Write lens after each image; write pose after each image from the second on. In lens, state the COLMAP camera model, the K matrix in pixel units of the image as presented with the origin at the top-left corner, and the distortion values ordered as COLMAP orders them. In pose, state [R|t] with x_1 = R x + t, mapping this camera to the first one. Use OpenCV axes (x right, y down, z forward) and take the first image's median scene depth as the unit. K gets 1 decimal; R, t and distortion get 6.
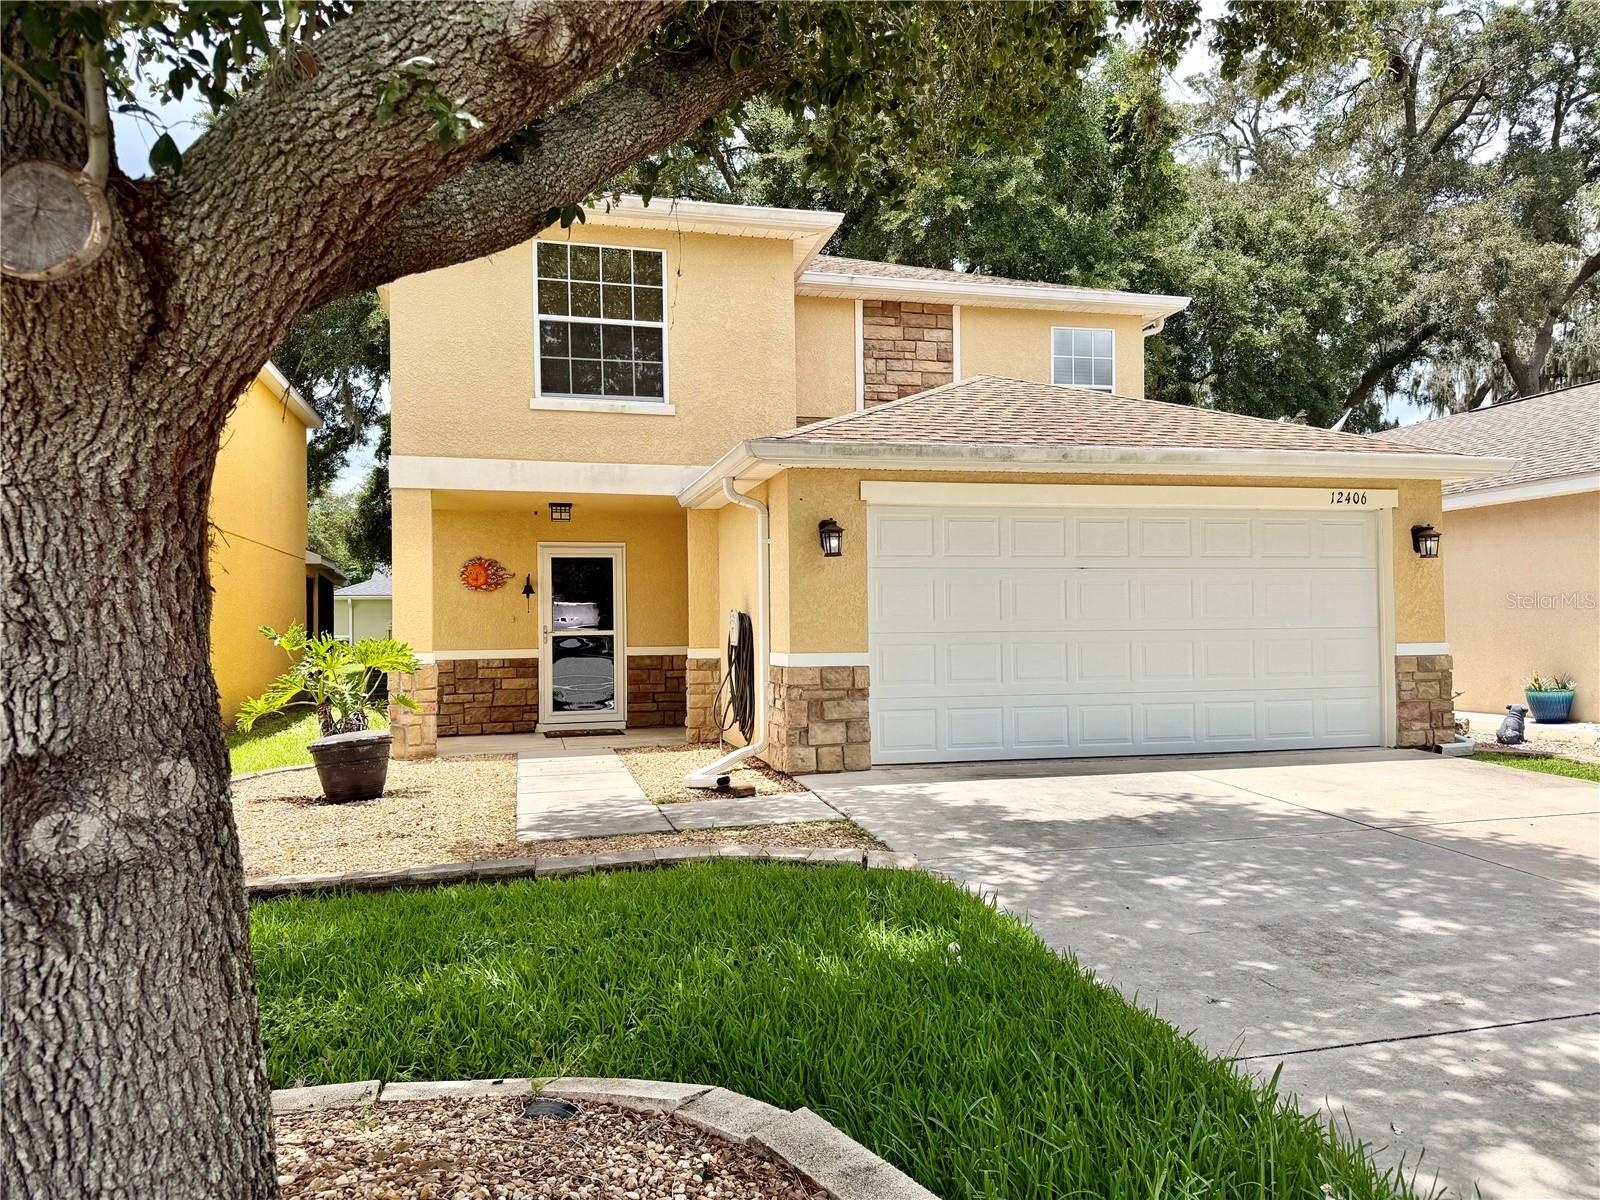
lens RADIAL K [[1042.0, 0, 800.5], [0, 1042.0, 599.3], [0, 0, 1]] dist [0.064611, 0.000250]
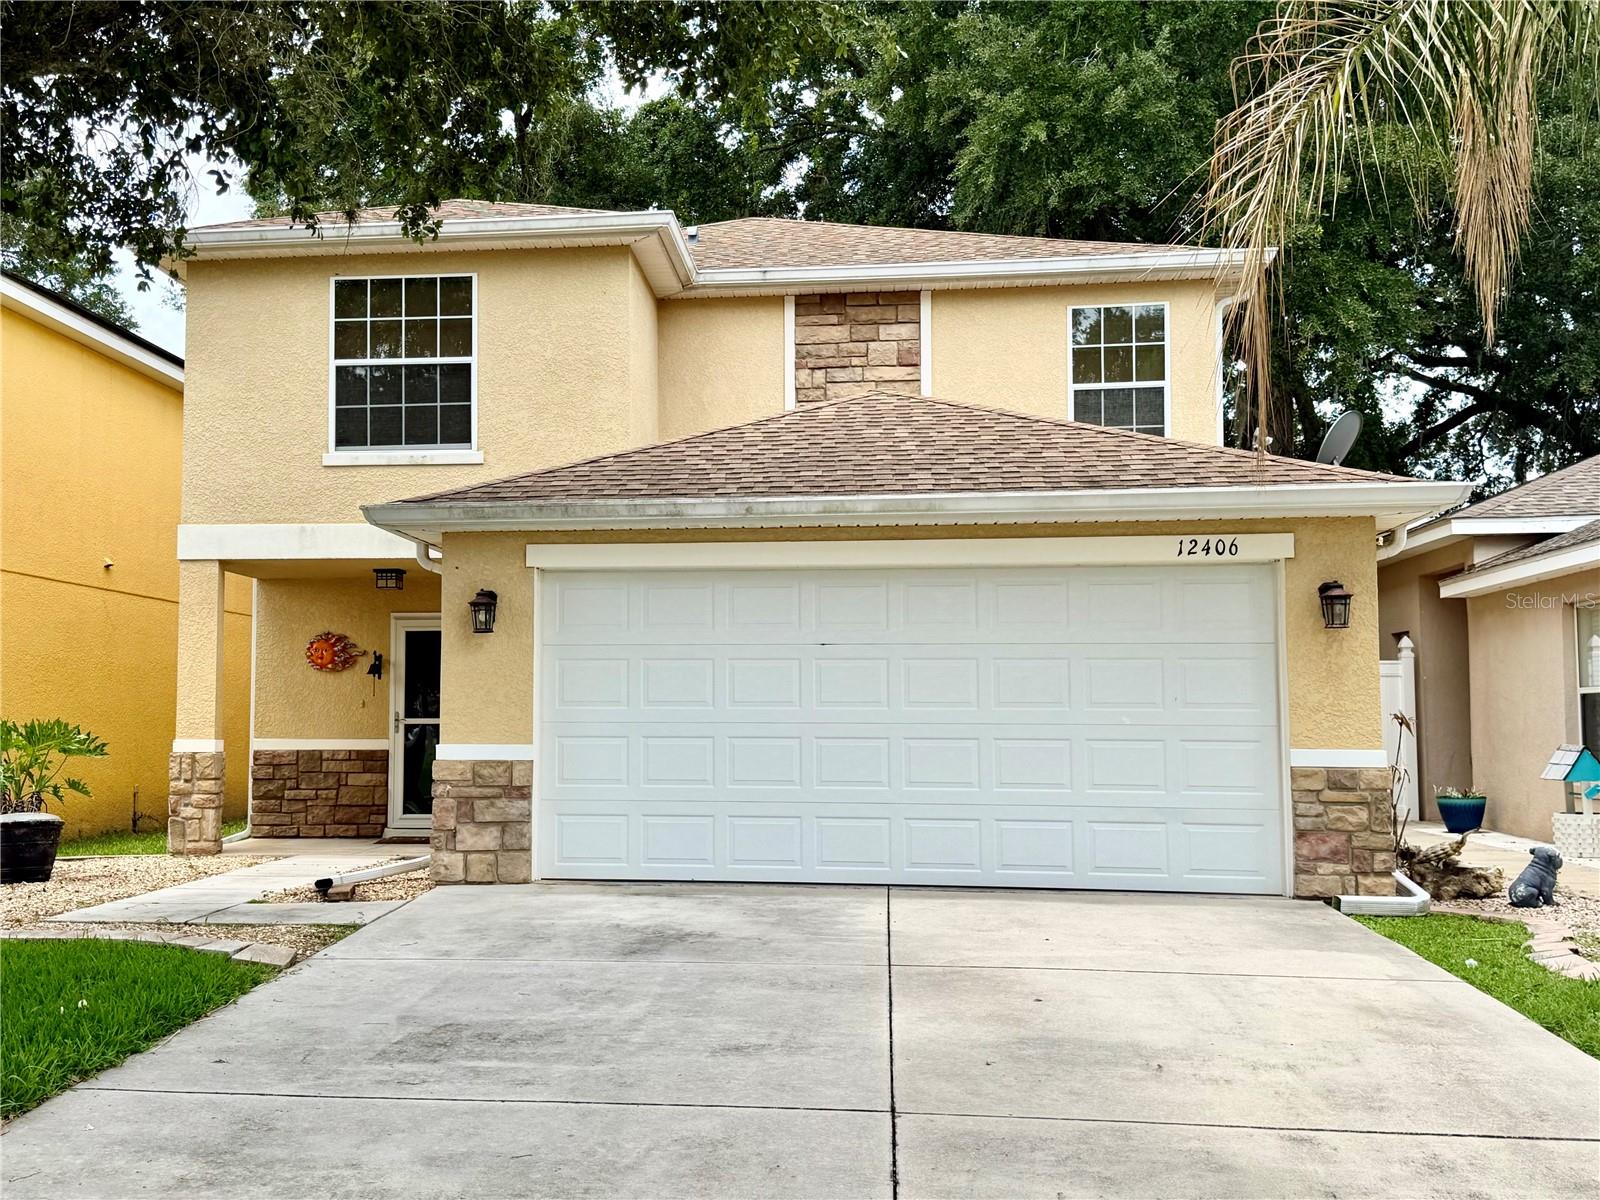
lens RADIAL K [[1646.4, 0, 799.1], [0, 1646.4, 599.7], [0, 0, 1]] dist [0.102228, 0.000000]
pose [[0.928139, -0.012942, -0.372009, 0.622725], [-0.005345, 0.998829, -0.048084, -0.003038], [0.372196, 0.046617, 0.926983, -0.144227]]
